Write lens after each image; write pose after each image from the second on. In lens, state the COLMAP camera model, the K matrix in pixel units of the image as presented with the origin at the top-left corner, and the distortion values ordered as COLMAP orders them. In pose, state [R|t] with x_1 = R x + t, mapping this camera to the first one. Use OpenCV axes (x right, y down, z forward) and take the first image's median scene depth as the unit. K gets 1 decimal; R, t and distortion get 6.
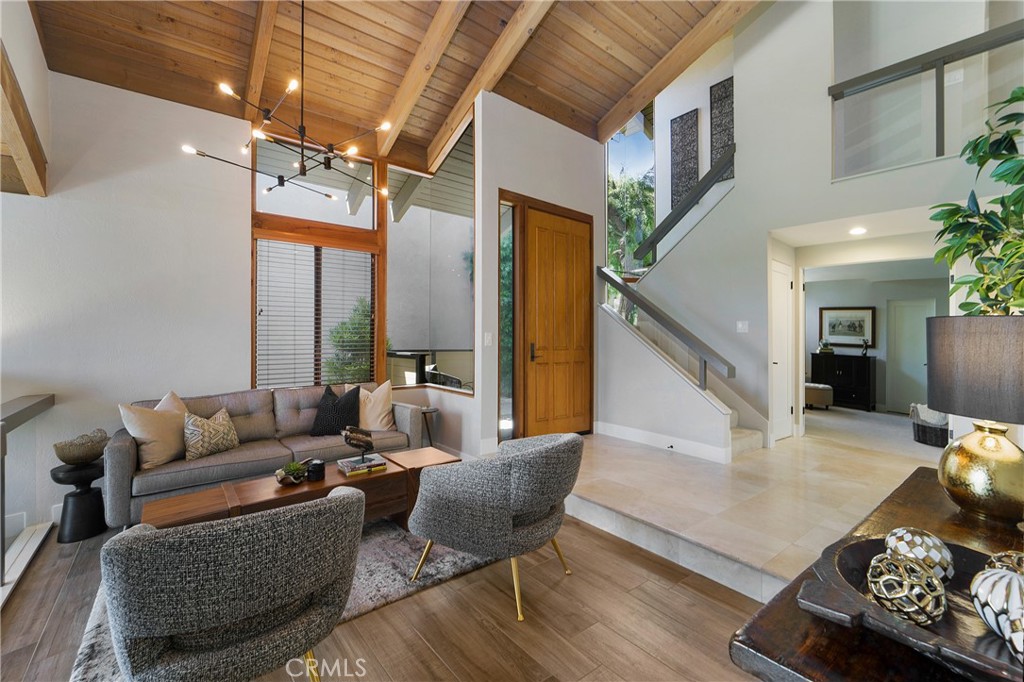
lens RADIAL K [[427.0, 0, 506.7], [0, 427.0, 326.5], [0, 0, 1]] dist [0.010912, -0.000160]
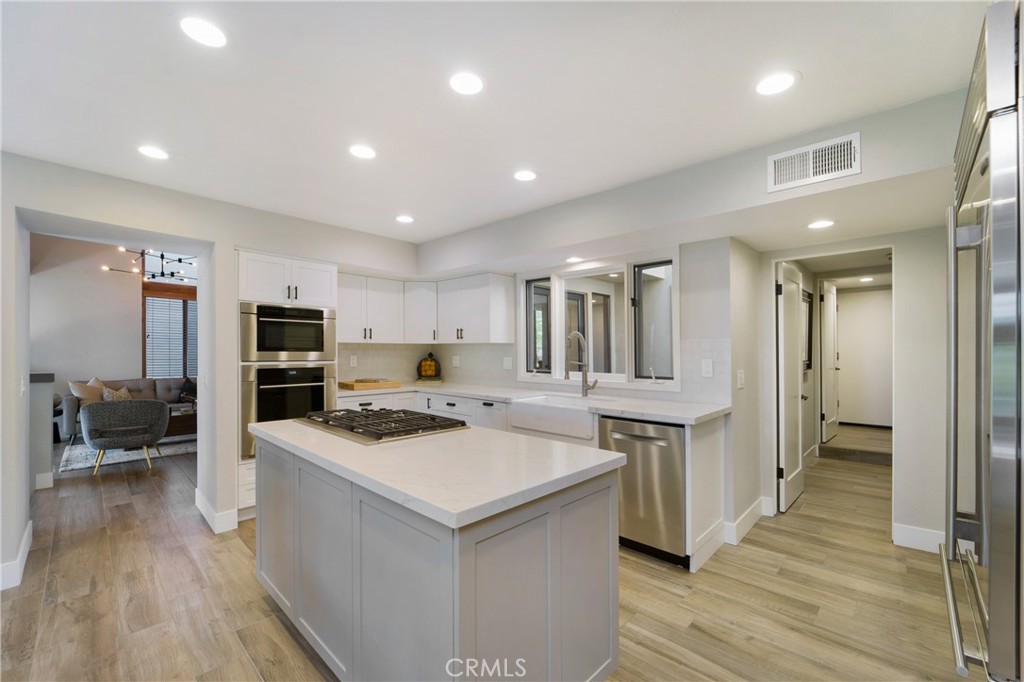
lens RADIAL K [[427.0, 0, 513.2], [0, 427.0, 344.9], [0, 0, 1]] dist [0.010912, -0.000160]
pose [[0.992165, 0.007312, 0.124719, 0.729611], [-0.008722, 0.999904, 0.010760, -0.028683], [-0.124628, -0.011763, 0.992134, -0.999480]]
